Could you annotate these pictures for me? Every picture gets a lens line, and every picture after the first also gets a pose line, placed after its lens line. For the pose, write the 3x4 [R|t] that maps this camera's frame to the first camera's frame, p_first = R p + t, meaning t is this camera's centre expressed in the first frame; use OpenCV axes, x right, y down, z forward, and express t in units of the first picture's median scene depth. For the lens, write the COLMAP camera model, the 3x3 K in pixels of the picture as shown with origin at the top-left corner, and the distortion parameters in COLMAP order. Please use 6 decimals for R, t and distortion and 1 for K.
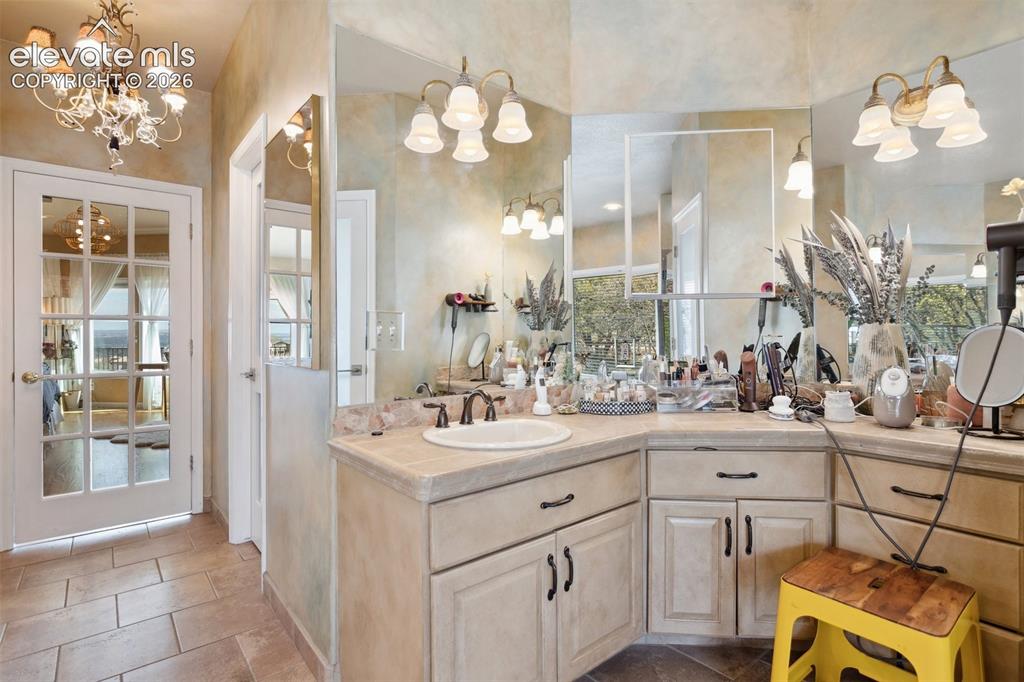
lens RADIAL K [[500.3, 0, 509.6], [0, 500.3, 339.6], [0, 0, 1]] dist [-0.001071, 0.000438]
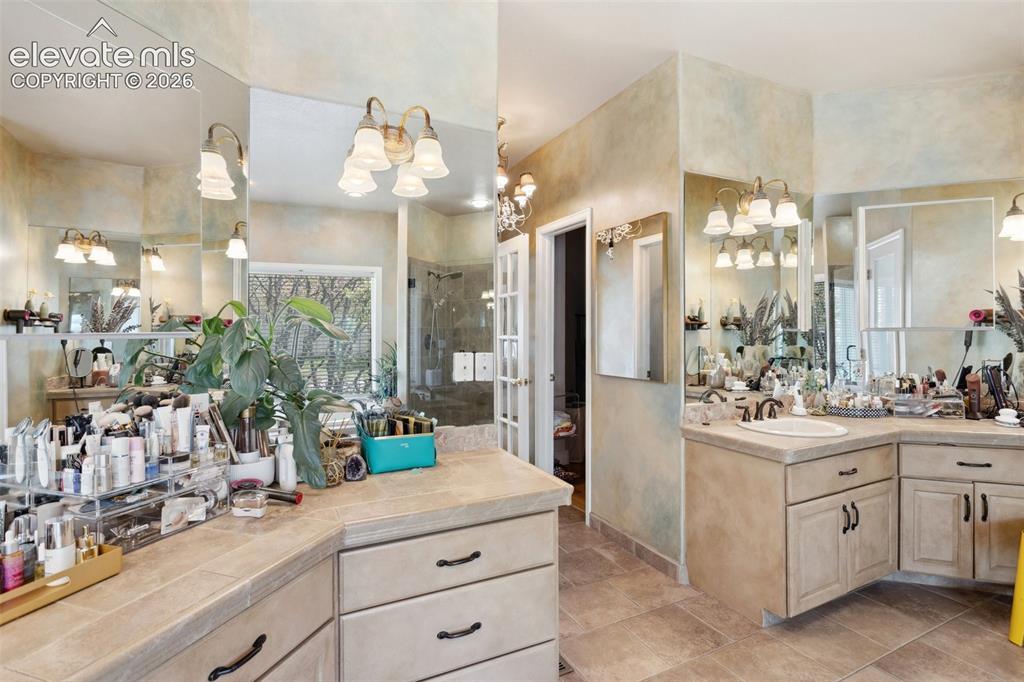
lens RADIAL K [[484.0, 0, 514.5], [0, 484.0, 335.6], [0, 0, 1]] dist [0.001926, -0.000603]
pose [[0.975081, 0.002507, -0.221833, -0.501976], [-0.002099, 0.999996, 0.002074, -0.091007], [0.221837, -0.001557, 0.975082, -0.611466]]
